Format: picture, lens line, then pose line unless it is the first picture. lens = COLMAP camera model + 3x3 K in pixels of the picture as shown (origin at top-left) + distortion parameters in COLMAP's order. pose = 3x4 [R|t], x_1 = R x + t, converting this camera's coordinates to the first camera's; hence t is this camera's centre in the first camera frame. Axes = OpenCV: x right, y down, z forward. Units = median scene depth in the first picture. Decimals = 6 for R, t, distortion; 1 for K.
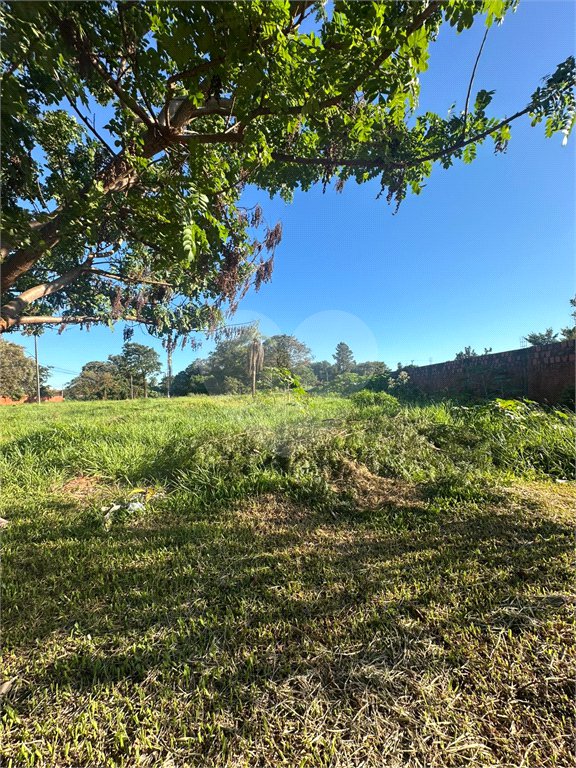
lens RADIAL K [[306.3, 0, 288.3], [0, 306.3, 382.6], [0, 0, 1]] dist [-0.003434, 0.000695]
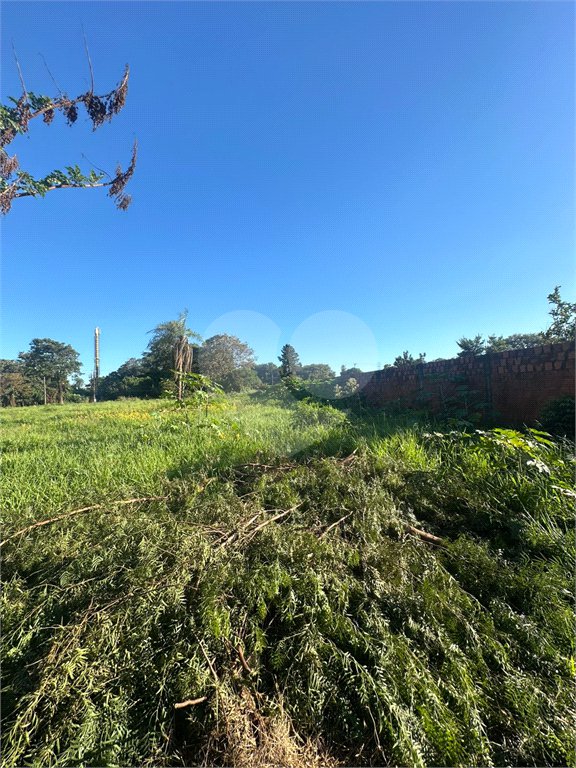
lens RADIAL K [[305.9, 0, 288.4], [0, 305.9, 384.4], [0, 0, 1]] dist [-0.002353, 0.000693]
pose [[0.985132, 0.002540, 0.171780, 0.204559], [-0.002680, 0.999996, 0.000582, -0.070293], [-0.171778, -0.001034, 0.985135, 0.697867]]
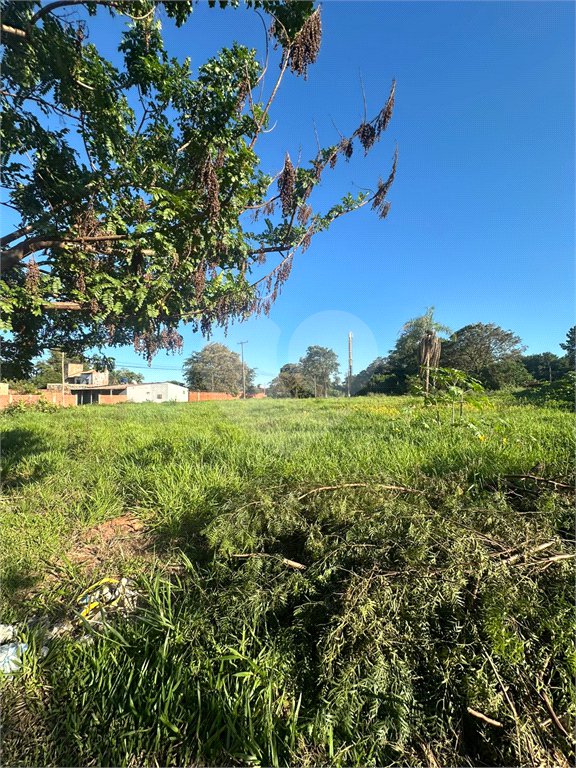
lens RADIAL K [[306.3, 0, 288.3], [0, 306.3, 382.6], [0, 0, 1]] dist [-0.003434, 0.000695]
pose [[0.833166, 0.000799, -0.553022, 0.166397], [0.001782, 0.999990, 0.004130, -0.058557], [0.553020, -0.004427, 0.833156, 0.685899]]
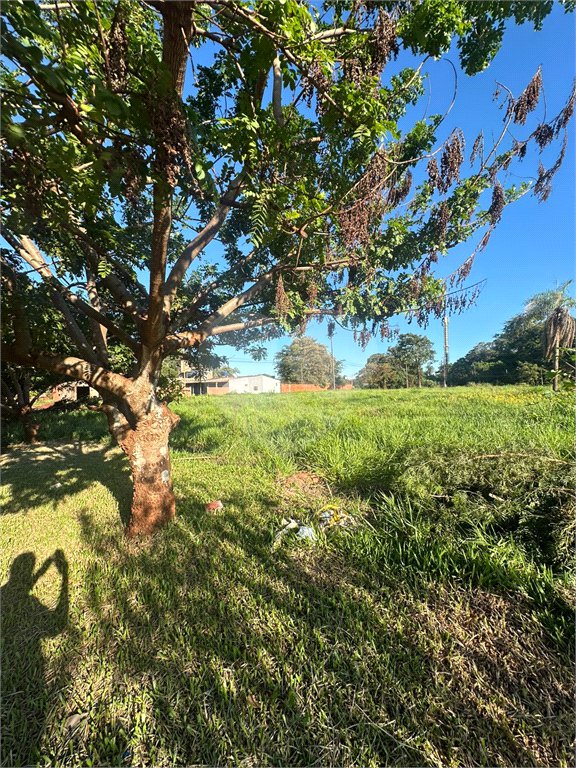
lens RADIAL K [[305.9, 0, 288.4], [0, 305.9, 384.4], [0, 0, 1]] dist [-0.002353, 0.000693]
pose [[0.656086, 0.009509, -0.754626, 0.090549], [0.023535, 0.999177, 0.033052, -0.032032], [0.754319, -0.039445, 0.655322, 0.343155]]
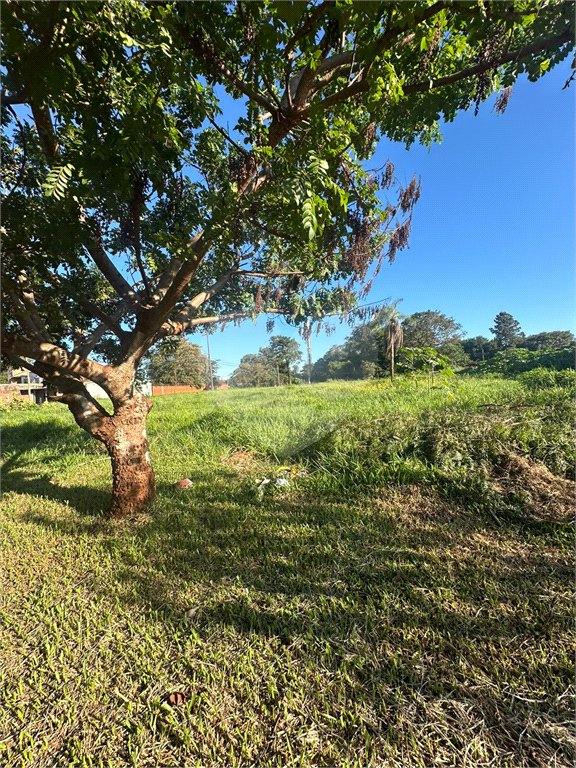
lens RADIAL K [[305.9, 0, 288.4], [0, 305.9, 384.4], [0, 0, 1]] dist [-0.002353, 0.000693]
pose [[0.903633, -0.021871, -0.427749, 0.000364], [0.045270, 0.997978, 0.044607, 0.004615], [0.425909, -0.059673, 0.902796, 0.029458]]
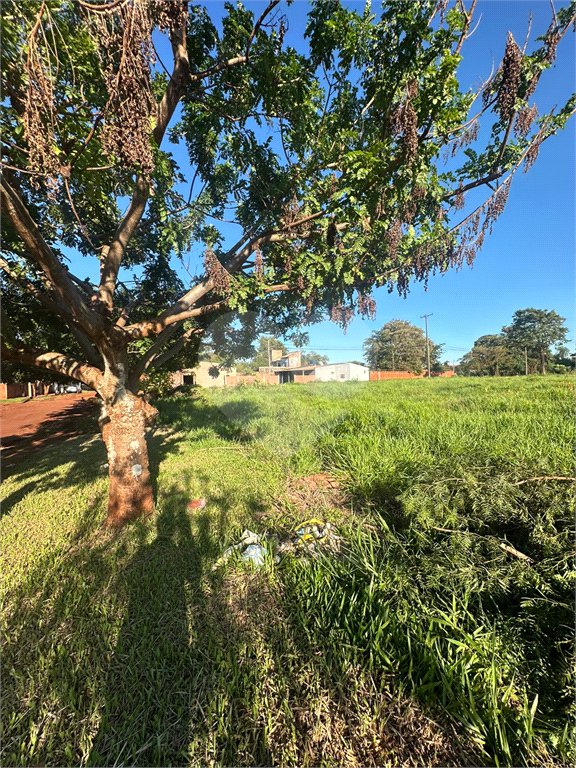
lens RADIAL K [[305.9, 0, 288.4], [0, 305.9, 384.4], [0, 0, 1]] dist [-0.002353, 0.000693]
pose [[0.402156, 0.041777, -0.914617, 0.146298], [0.041125, 0.997126, 0.063628, -0.029065], [0.914647, -0.063203, 0.399282, 0.666456]]
